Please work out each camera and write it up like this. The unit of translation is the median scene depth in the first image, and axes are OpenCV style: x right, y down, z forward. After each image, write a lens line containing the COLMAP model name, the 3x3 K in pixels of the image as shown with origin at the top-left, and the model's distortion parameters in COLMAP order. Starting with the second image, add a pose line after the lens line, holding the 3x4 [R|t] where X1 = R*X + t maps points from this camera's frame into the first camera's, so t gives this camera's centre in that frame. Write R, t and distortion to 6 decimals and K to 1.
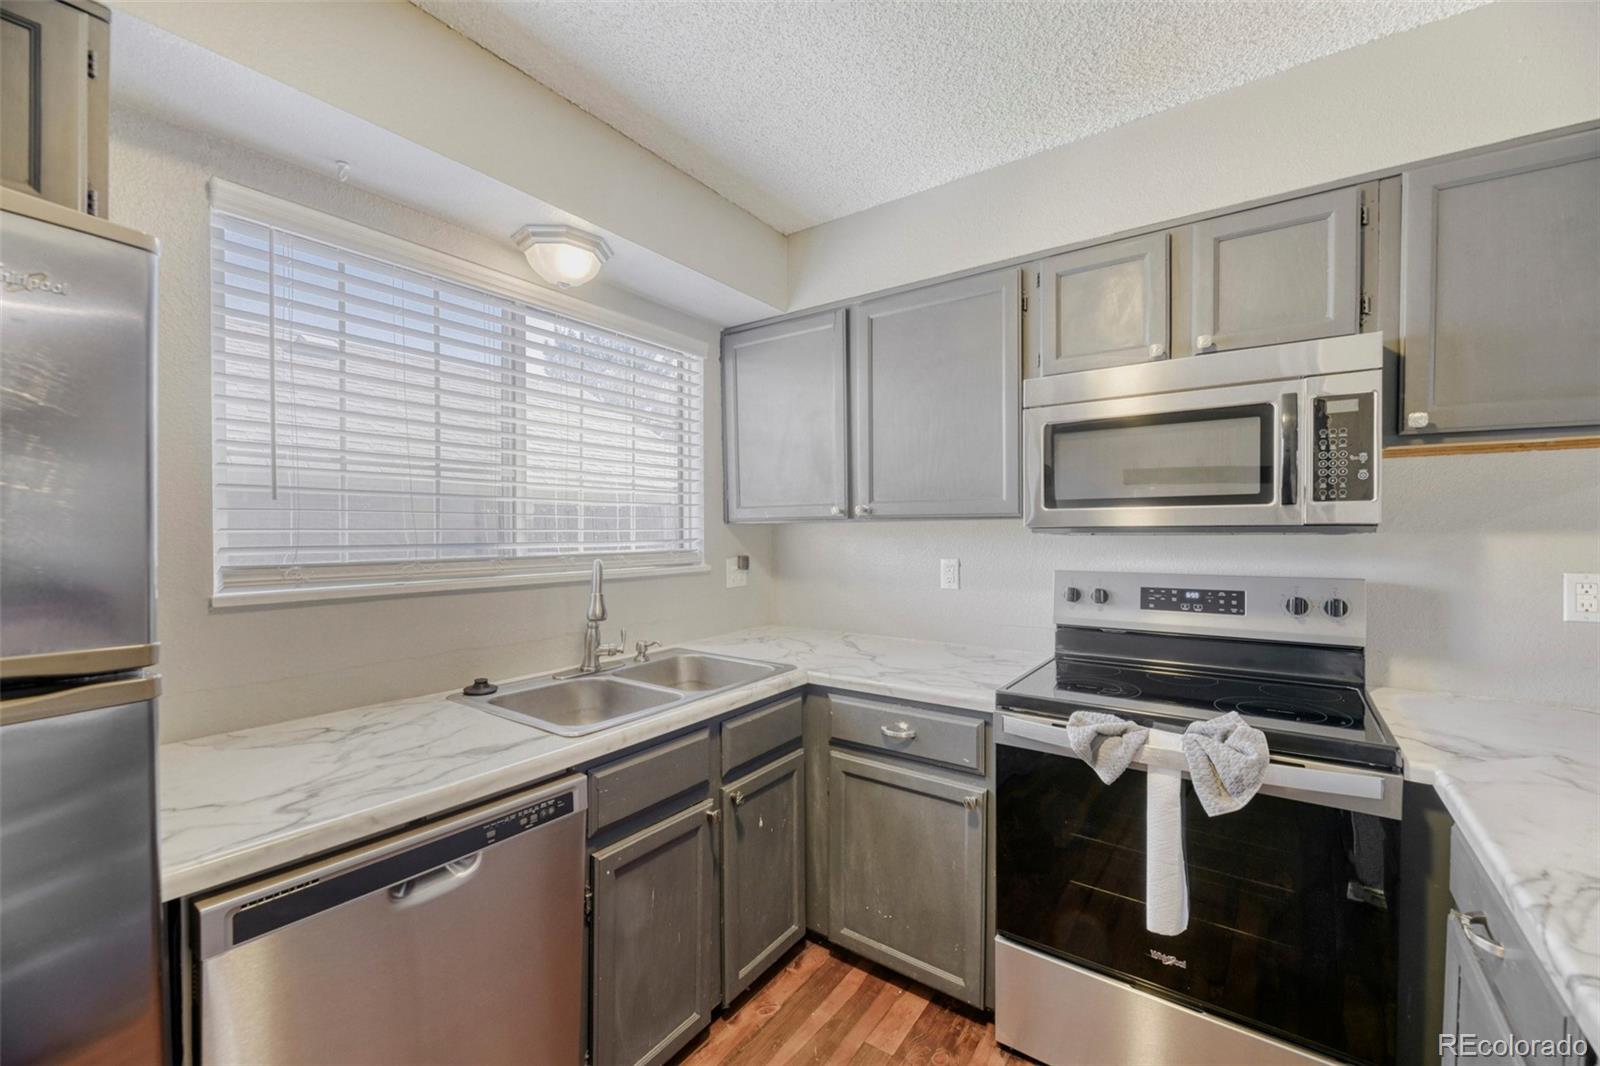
lens RADIAL K [[656.5, 0, 804.5], [0, 656.5, 537.8], [0, 0, 1]] dist [-0.011957, 0.001432]
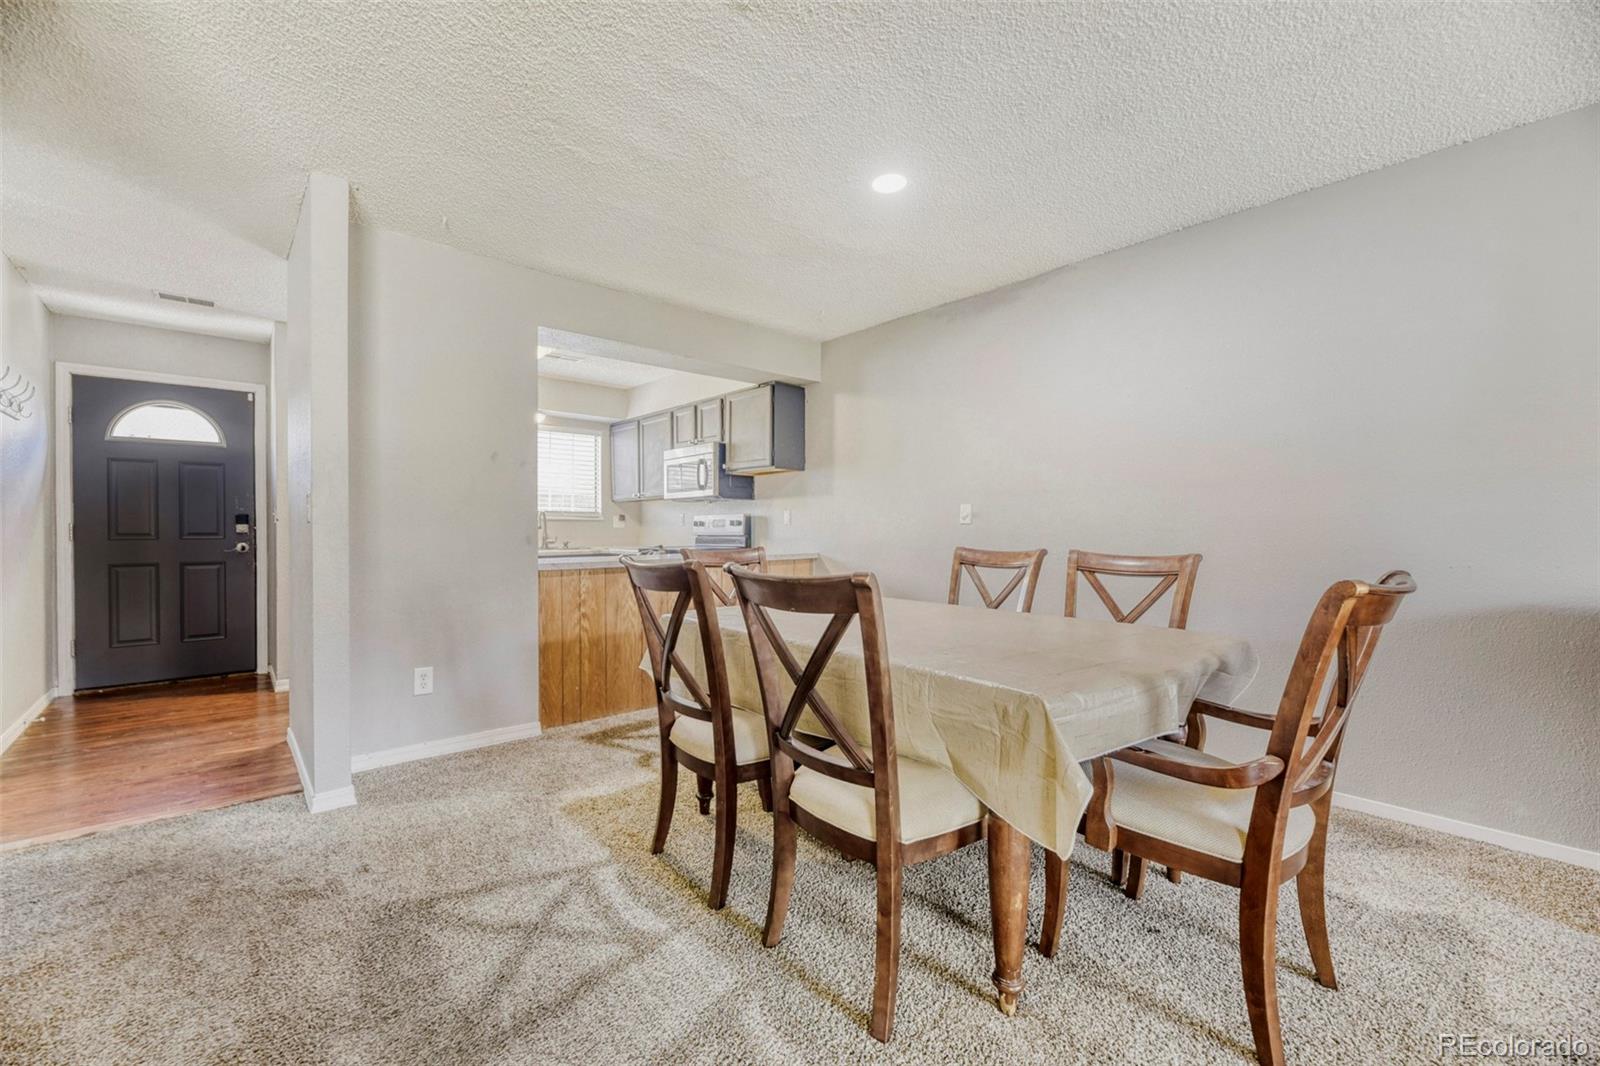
lens RADIAL K [[656.5, 0, 793.1], [0, 656.5, 536.3], [0, 0, 1]] dist [-0.011957, 0.001432]
pose [[0.974463, 0.007335, -0.224427, 1.675937], [-0.007260, 0.999973, 0.001157, 0.155157], [0.224430, 0.000502, 0.974490, -1.923592]]
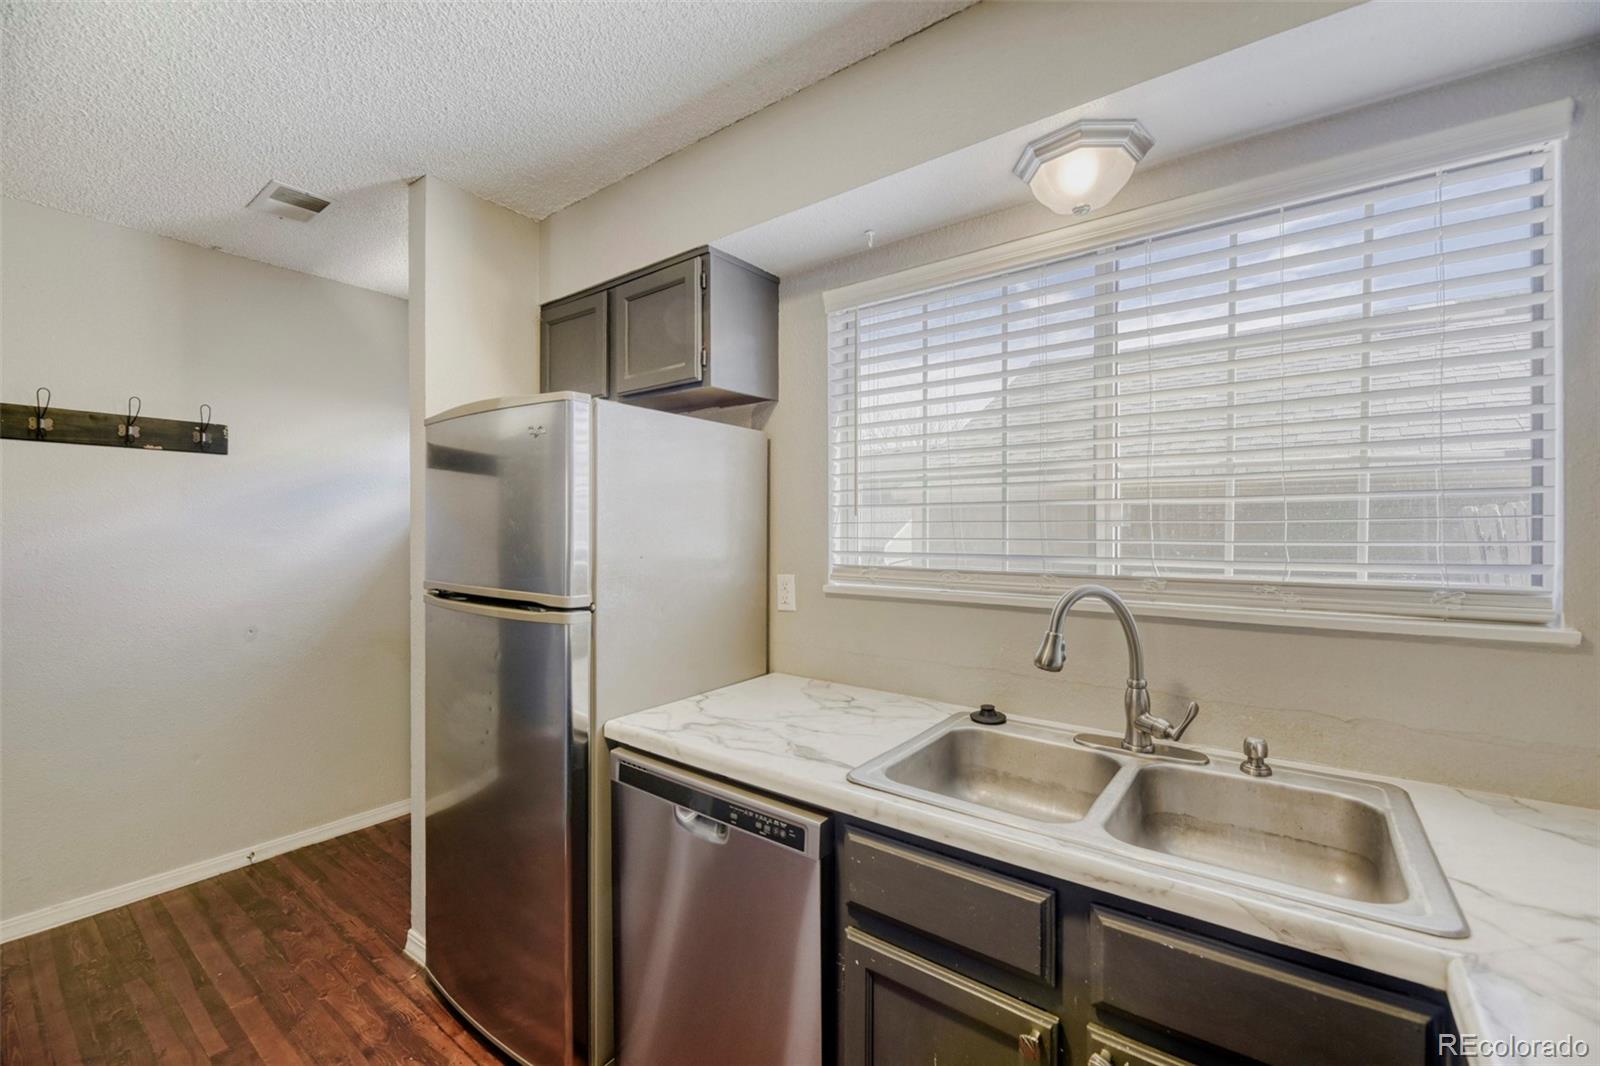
lens RADIAL K [[656.5, 0, 800.2], [0, 656.5, 540.2], [0, 0, 1]] dist [-0.011957, 0.001432]
pose [[-0.048390, 0.011092, -0.998767, 0.416335], [-0.015307, 0.999813, 0.011846, -0.018810], [0.998711, 0.015861, -0.048211, 0.782116]]
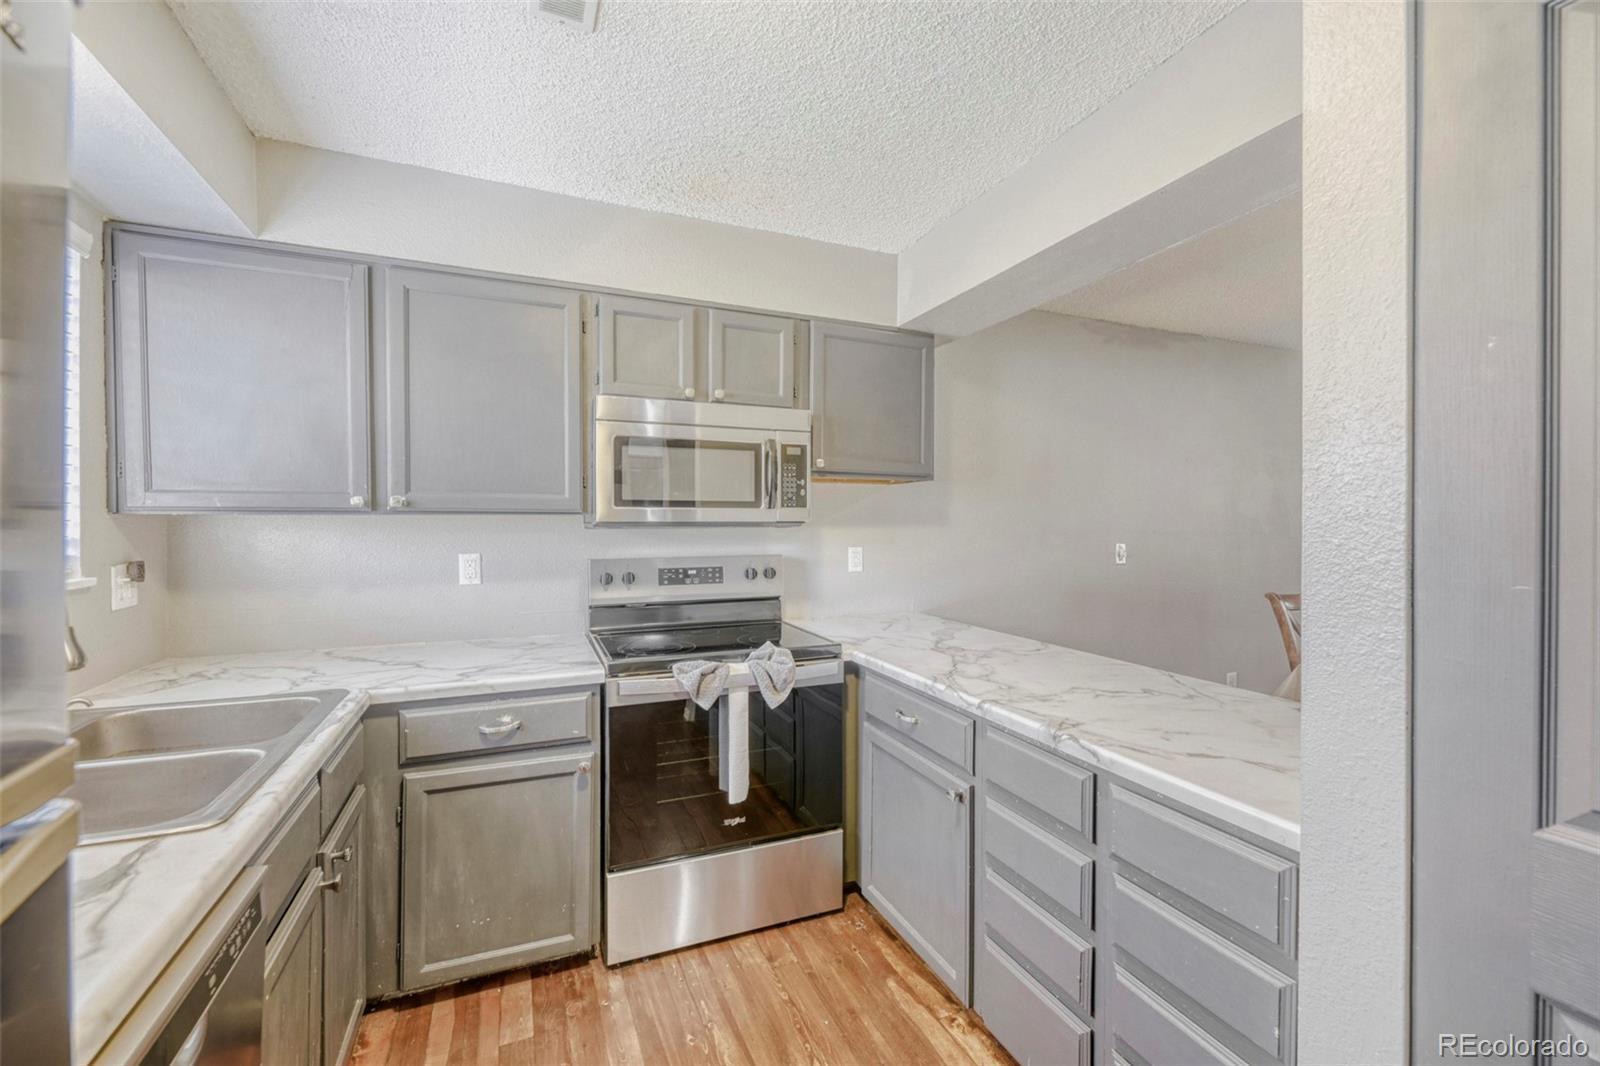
lens RADIAL K [[656.5, 0, 801.3], [0, 656.5, 528.2], [0, 0, 1]] dist [-0.011957, 0.001432]
pose [[0.510126, -0.002644, 0.860096, -0.498189], [0.008052, 0.999966, -0.001702, -0.000426], [-0.860062, 0.007793, 0.510130, 0.101766]]
